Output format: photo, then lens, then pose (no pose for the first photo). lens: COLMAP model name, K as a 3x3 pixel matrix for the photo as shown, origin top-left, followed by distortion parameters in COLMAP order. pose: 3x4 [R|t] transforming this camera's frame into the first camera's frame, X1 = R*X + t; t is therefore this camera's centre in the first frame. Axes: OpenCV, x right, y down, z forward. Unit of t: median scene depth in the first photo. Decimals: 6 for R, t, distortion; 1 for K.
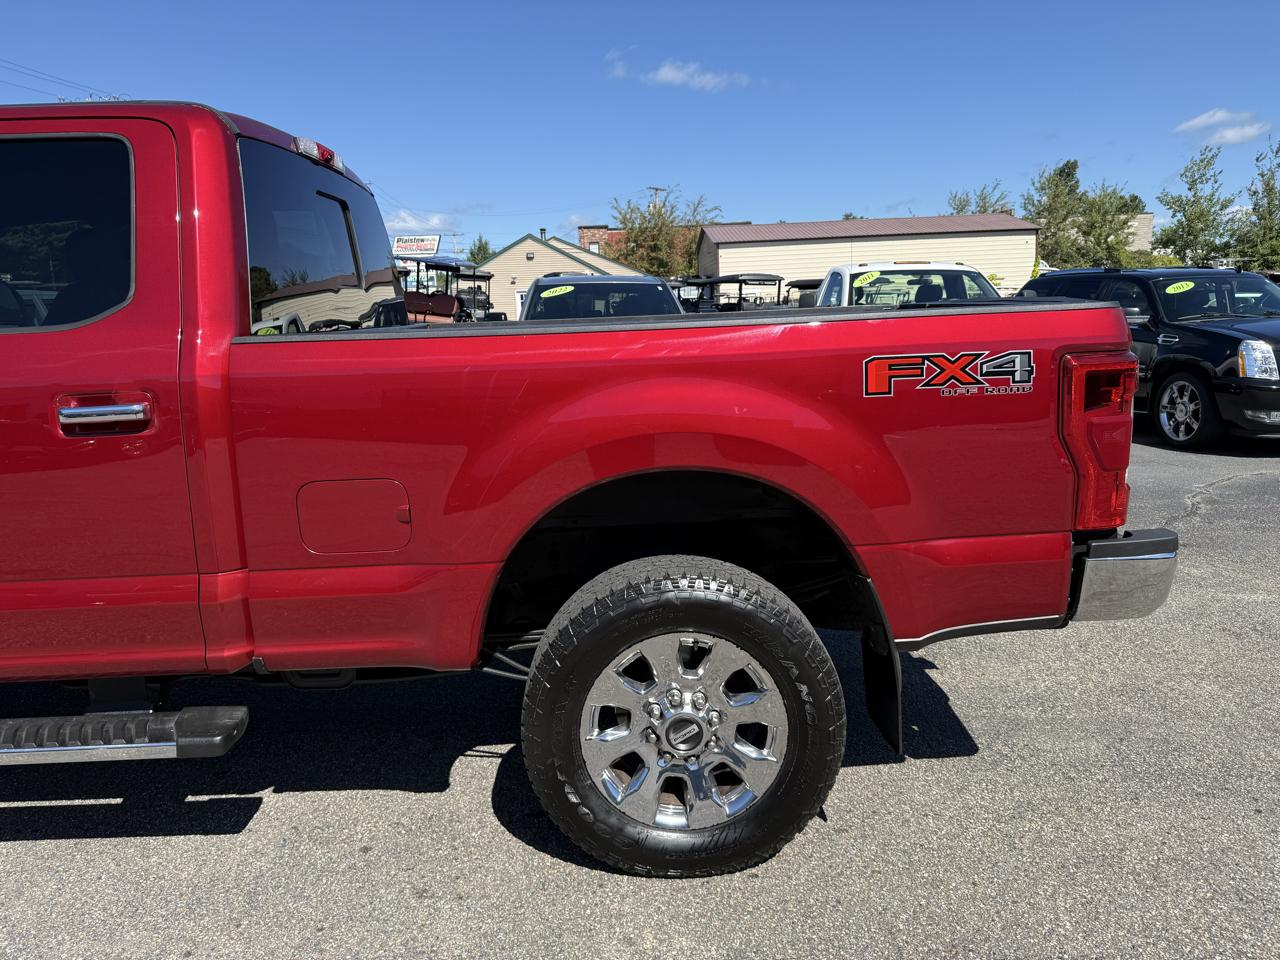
lens RADIAL K [[901.3, 0, 630.4], [0, 901.3, 454.2], [0, 0, 1]] dist [0.040197, -0.045524]
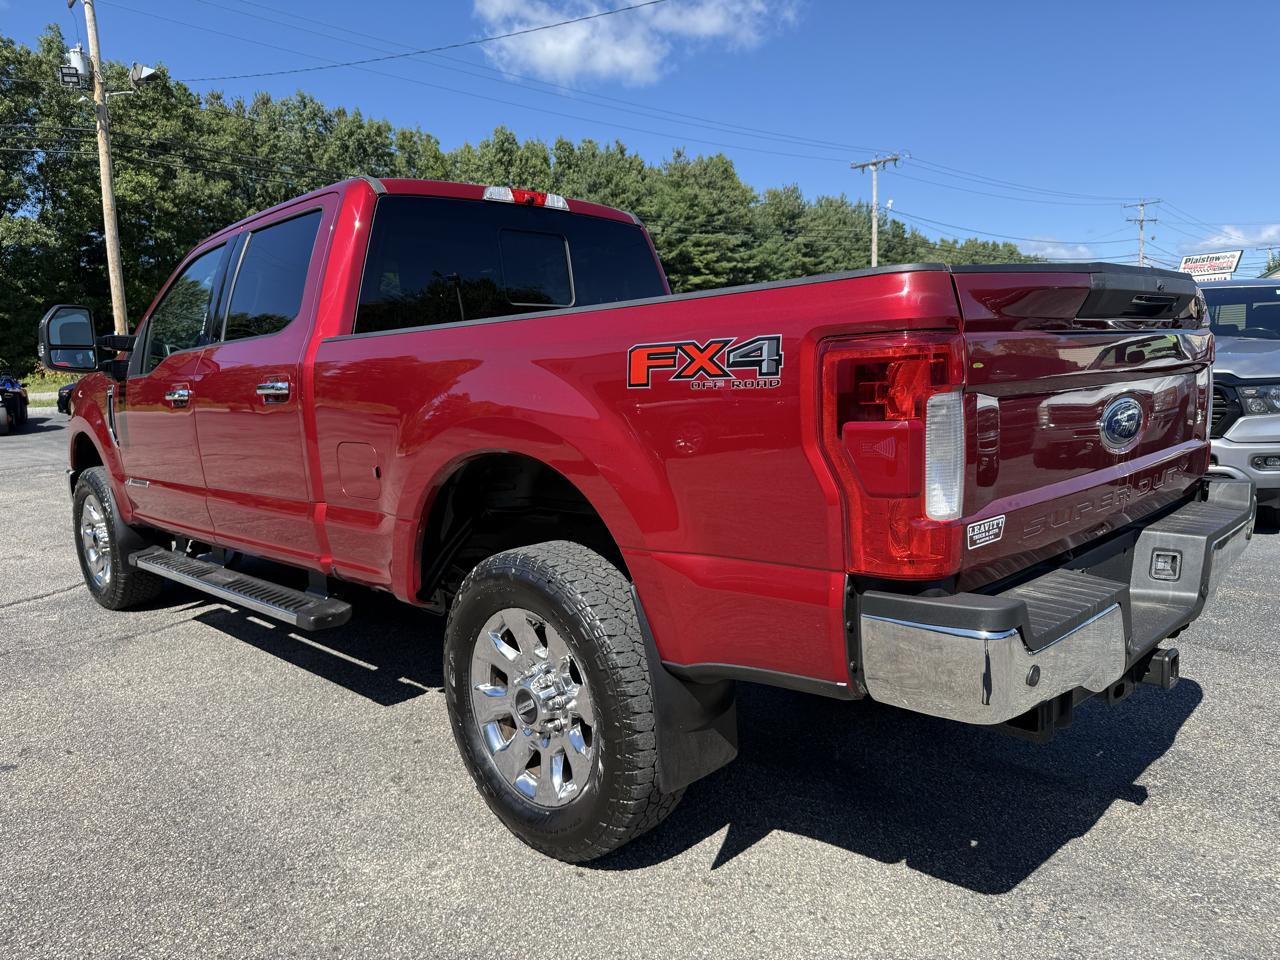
lens RADIAL K [[901.3, 0, 635.2], [0, 901.3, 459.2], [0, 0, 1]] dist [0.040197, -0.045524]
pose [[0.696060, 0.074919, -0.714064, 0.910712], [-0.095139, 0.995395, 0.011696, -0.002141], [0.711652, 0.059795, 0.699983, 0.348169]]
